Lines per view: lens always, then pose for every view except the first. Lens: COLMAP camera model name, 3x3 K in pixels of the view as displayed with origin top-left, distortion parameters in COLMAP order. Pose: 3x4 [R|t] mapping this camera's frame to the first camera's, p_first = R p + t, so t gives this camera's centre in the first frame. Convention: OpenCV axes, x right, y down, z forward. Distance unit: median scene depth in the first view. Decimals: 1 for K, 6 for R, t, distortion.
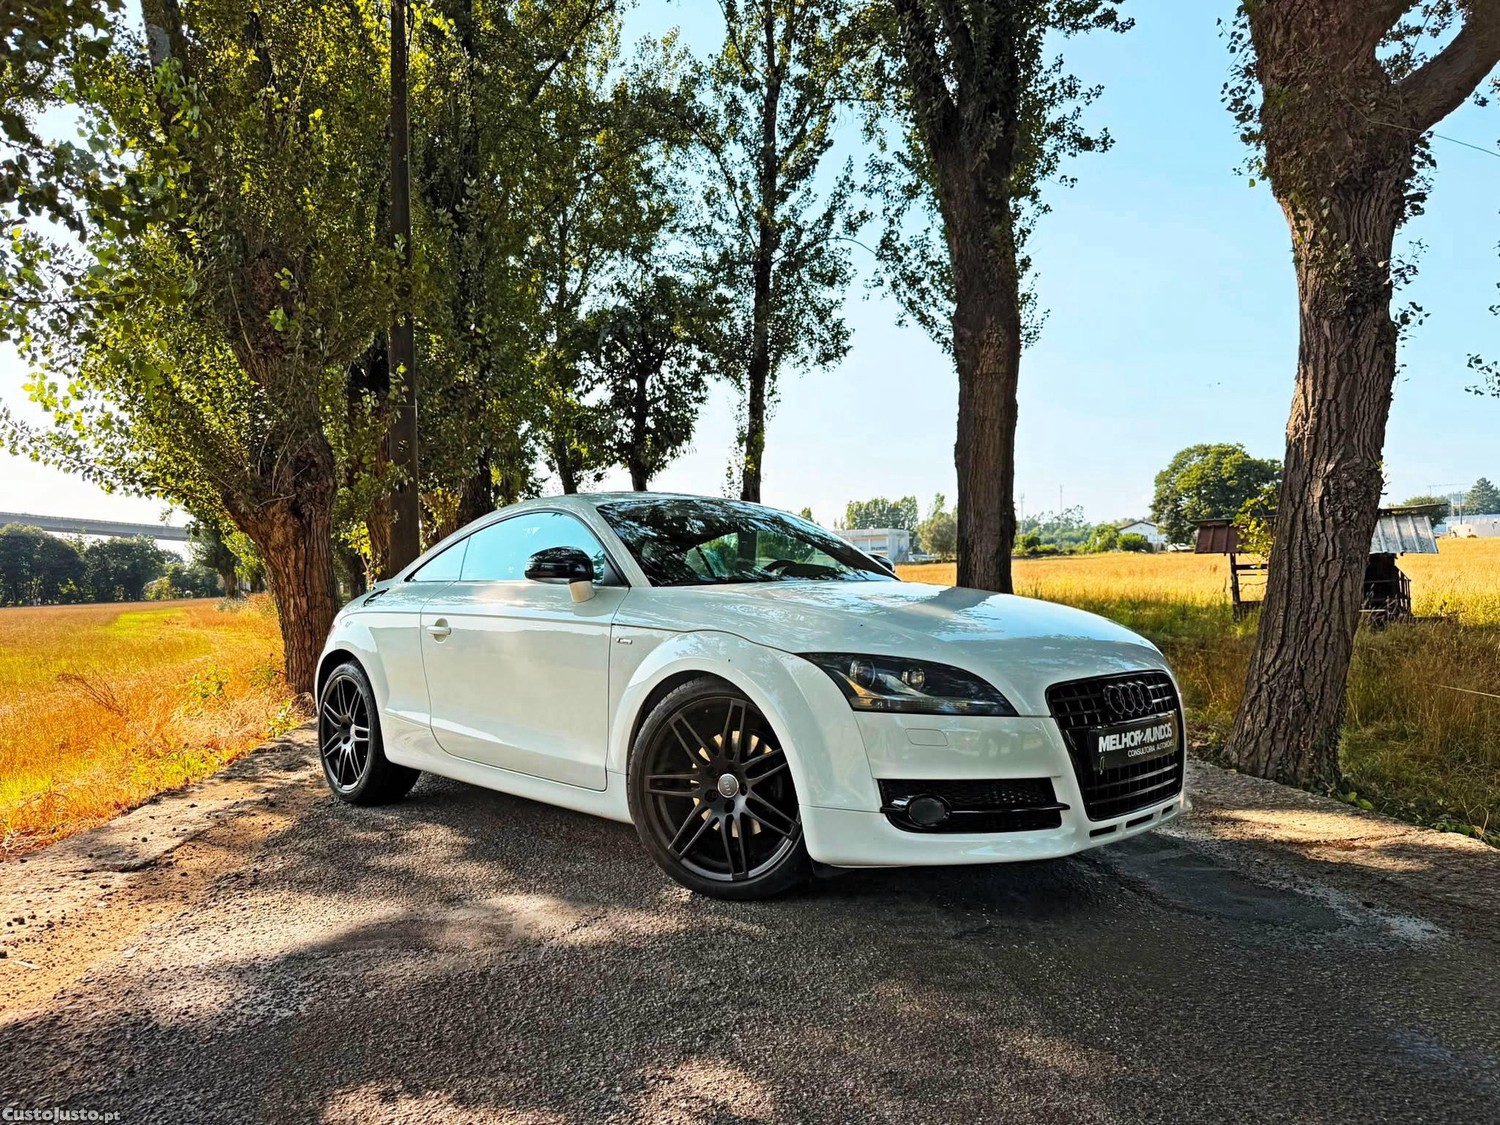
lens RADIAL K [[1067.9, 0, 750.7], [0, 1067.9, 582.5], [0, 0, 1]] dist [0.081476, -0.132540]
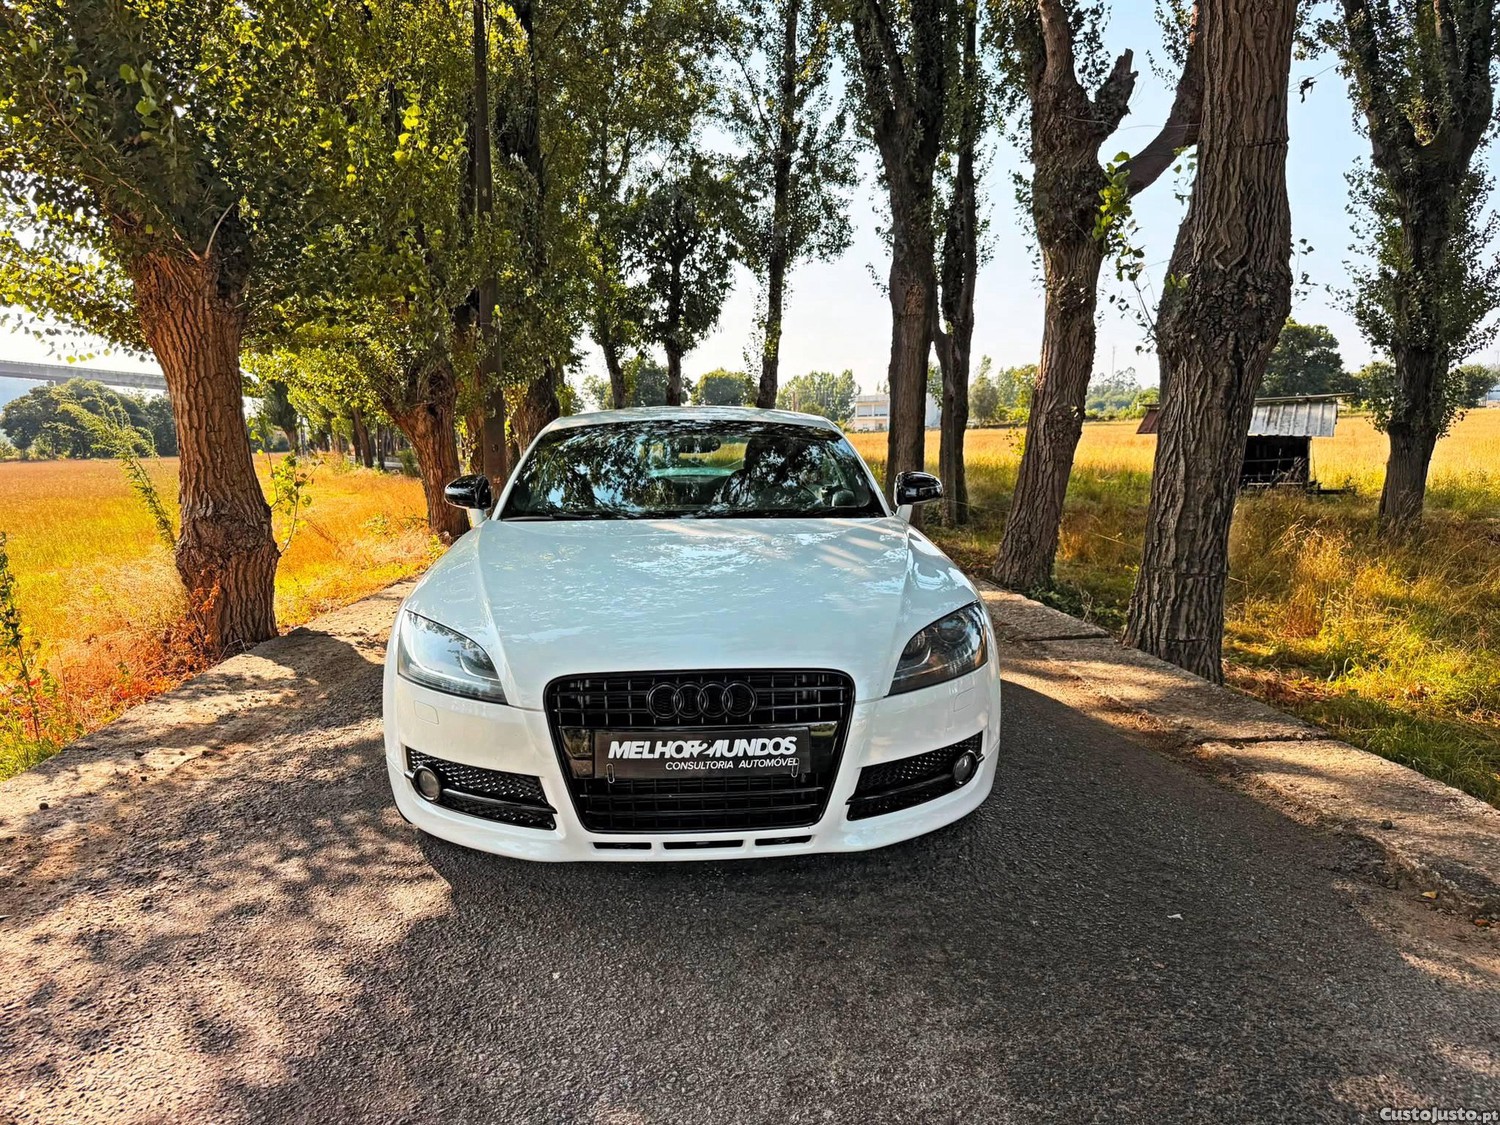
lens RADIAL K [[1067.9, 0, 750.7], [0, 1067.9, 582.5], [0, 0, 1]] dist [0.081476, -0.132540]
pose [[0.999182, 0.016787, -0.036795, 0.024063], [-0.011927, 0.991631, 0.128553, -0.008598], [0.038645, -0.128009, 0.991020, -0.152544]]
